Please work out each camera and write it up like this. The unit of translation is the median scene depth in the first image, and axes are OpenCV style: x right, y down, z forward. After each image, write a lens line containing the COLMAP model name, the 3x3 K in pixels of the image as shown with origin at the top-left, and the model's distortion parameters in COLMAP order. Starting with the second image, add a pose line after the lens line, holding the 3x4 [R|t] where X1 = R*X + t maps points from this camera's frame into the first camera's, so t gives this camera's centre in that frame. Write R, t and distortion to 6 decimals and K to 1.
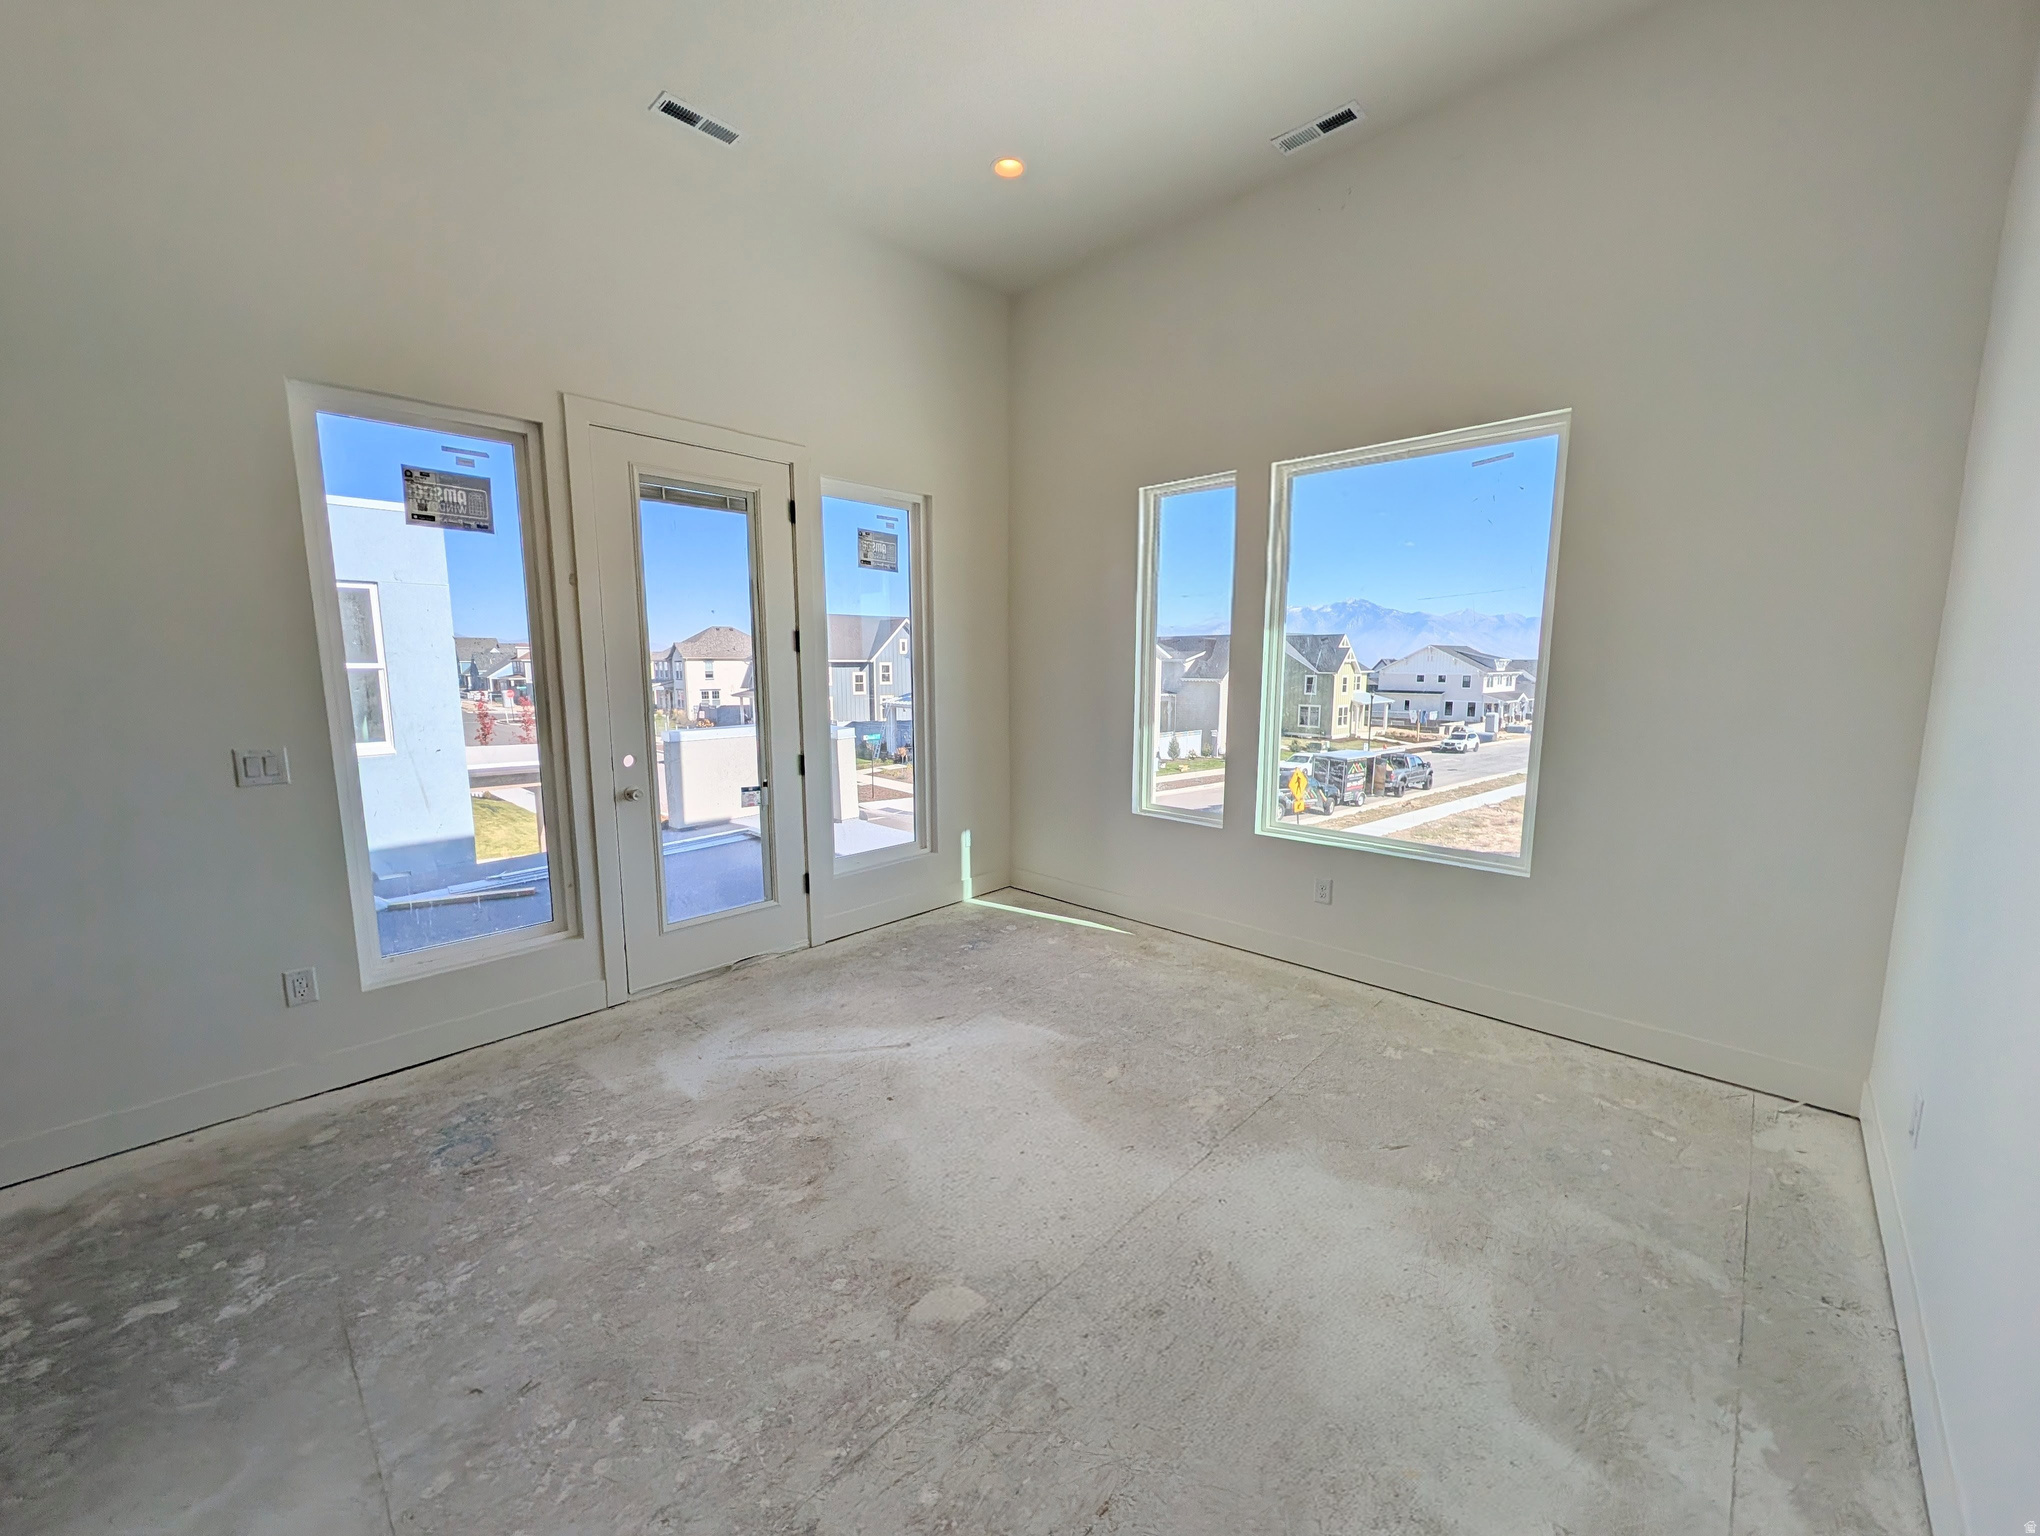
lens RADIAL K [[786.4, 0, 1031.3], [0, 786.4, 760.6], [0, 0, 1]] dist [0.001925, -0.000408]
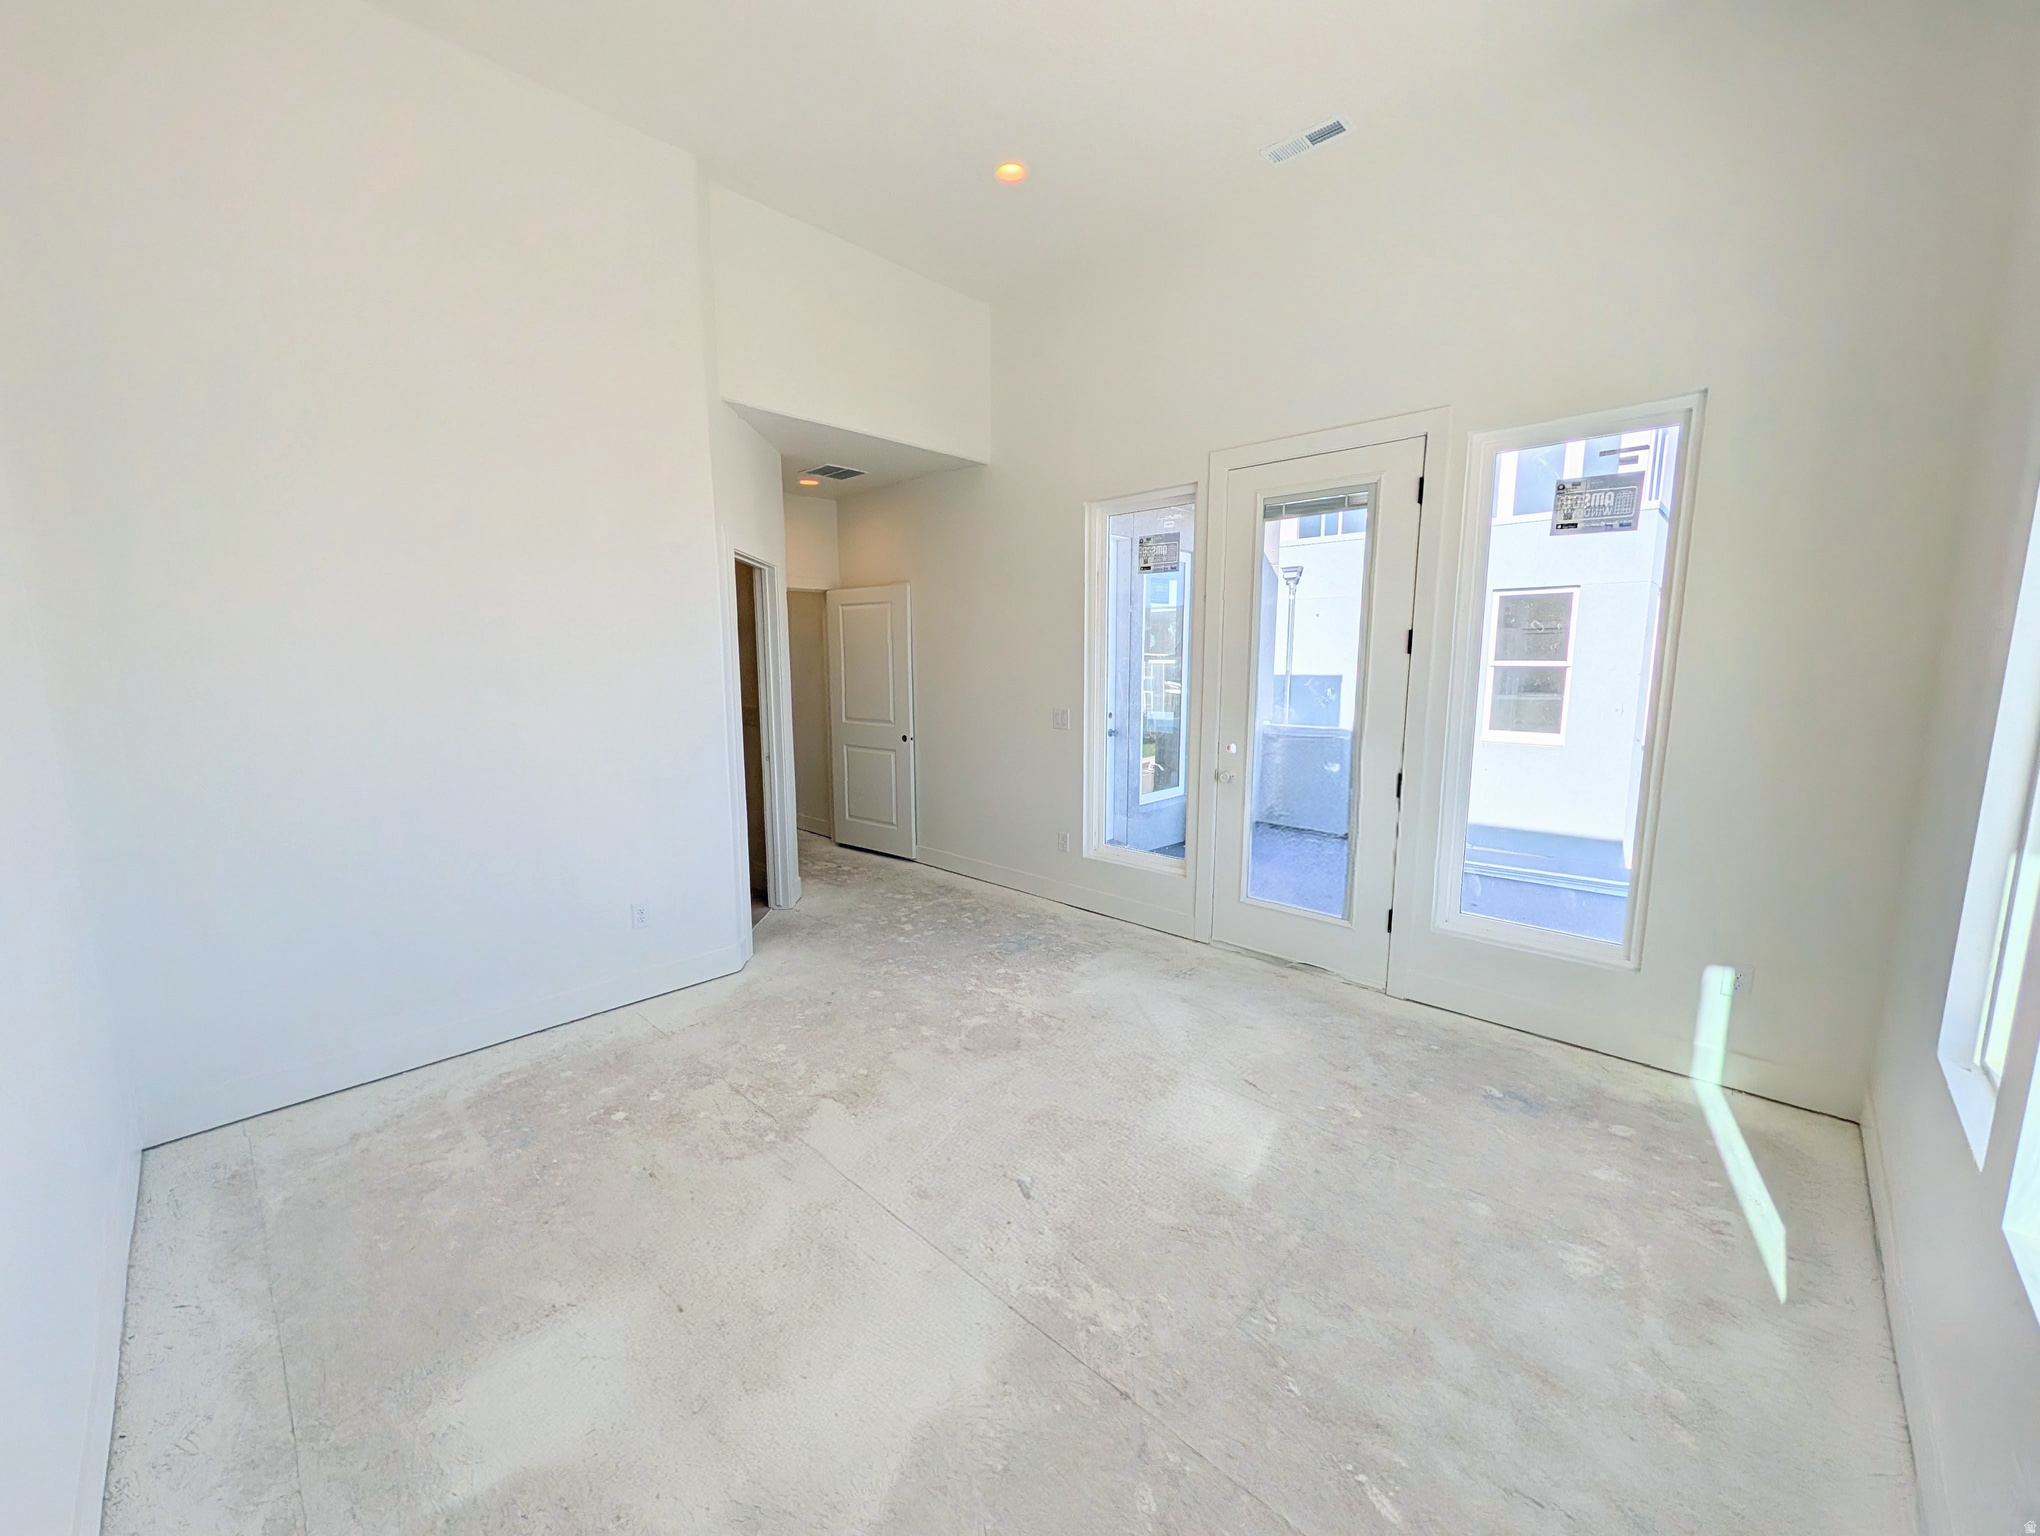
lens RADIAL K [[786.4, 0, 1024.1], [0, 786.4, 766.0], [0, 0, 1]] dist [0.001925, -0.000408]
pose [[-0.005942, 0.132742, -0.991133, 0.724801], [-0.130247, 0.982604, 0.132381, -0.097092], [0.991464, 0.129879, 0.011451, 0.741604]]
